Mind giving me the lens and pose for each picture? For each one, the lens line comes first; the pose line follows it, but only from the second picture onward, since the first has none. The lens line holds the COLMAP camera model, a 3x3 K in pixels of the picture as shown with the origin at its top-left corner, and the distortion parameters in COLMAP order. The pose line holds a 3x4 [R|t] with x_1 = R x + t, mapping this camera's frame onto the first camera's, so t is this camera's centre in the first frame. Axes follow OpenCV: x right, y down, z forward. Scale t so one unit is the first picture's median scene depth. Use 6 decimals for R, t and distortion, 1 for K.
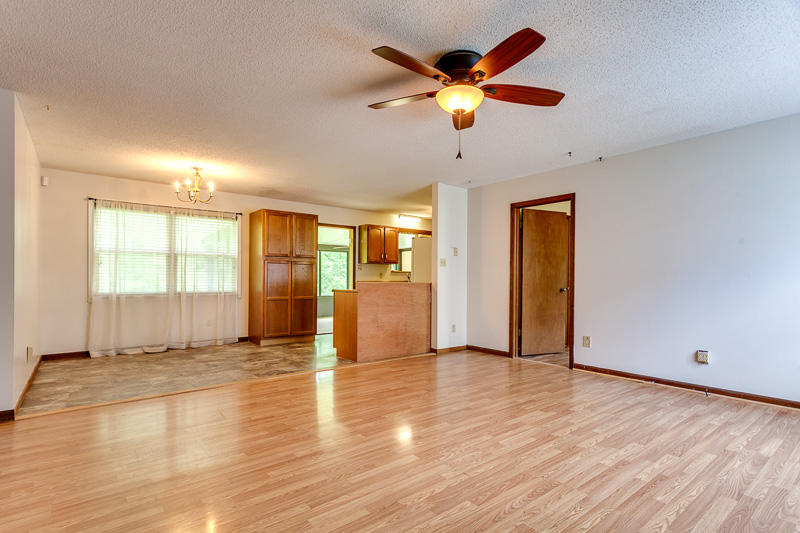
lens RADIAL K [[393.7, 0, 404.0], [0, 393.7, 279.1], [0, 0, 1]] dist [0.003855, -0.000788]
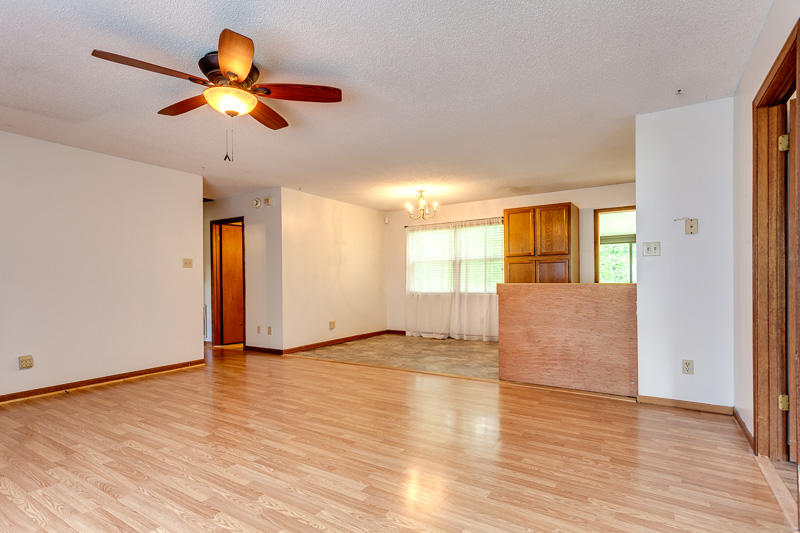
lens RADIAL K [[393.7, 0, 405.4], [0, 393.7, 284.4], [0, 0, 1]] dist [0.003855, -0.000788]
pose [[0.338738, -0.000723, -0.940880, 0.589191], [0.012801, 0.999911, 0.003840, 0.003543], [0.940794, -0.013345, 0.338717, 0.516948]]
